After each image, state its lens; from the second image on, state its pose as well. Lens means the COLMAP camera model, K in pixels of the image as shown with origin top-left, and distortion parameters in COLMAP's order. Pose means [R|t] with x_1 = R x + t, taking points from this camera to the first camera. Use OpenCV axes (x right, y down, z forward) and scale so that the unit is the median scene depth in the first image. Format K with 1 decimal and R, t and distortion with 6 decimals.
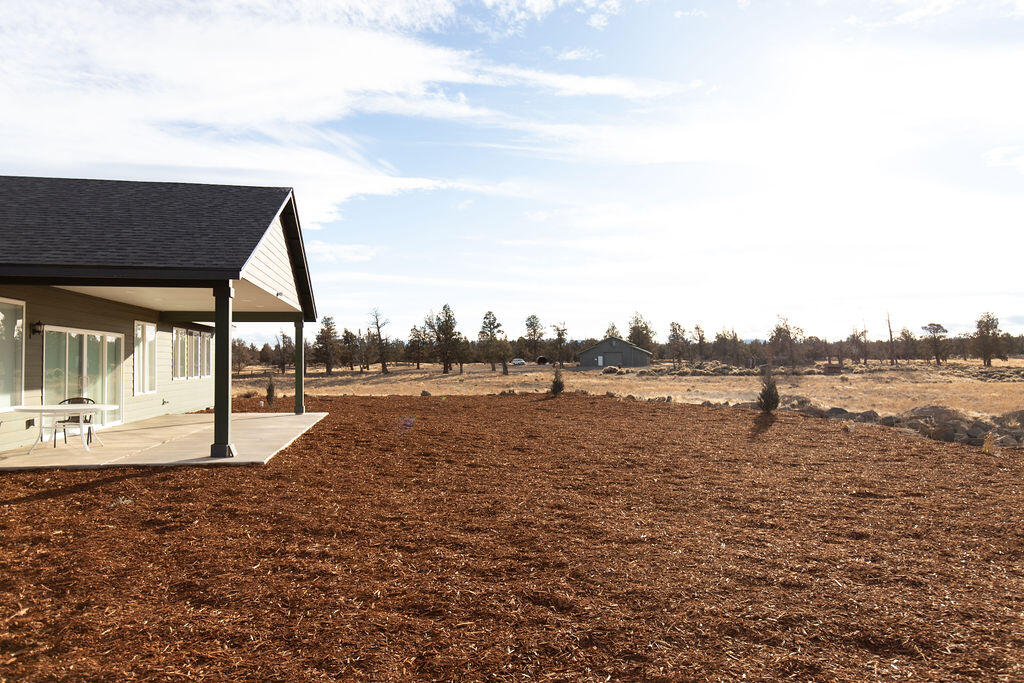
lens RADIAL K [[652.8, 0, 513.7], [0, 652.8, 342.4], [0, 0, 1]] dist [-0.000192, -0.000375]
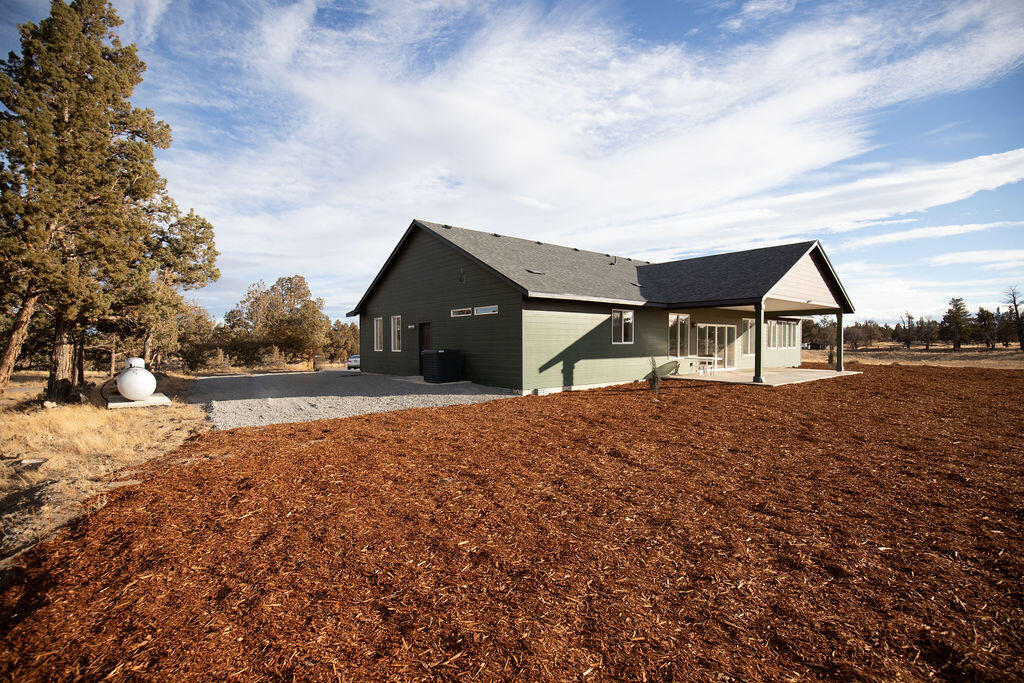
lens RADIAL K [[476.4, 0, 513.2], [0, 476.4, 340.7], [0, 0, 1]] dist [-0.001237, -0.000136]
pose [[0.487141, 0.004474, -0.873312, 0.299262], [0.025243, 0.999497, 0.019202, -0.008877], [0.872958, -0.031399, 0.486783, -0.269675]]
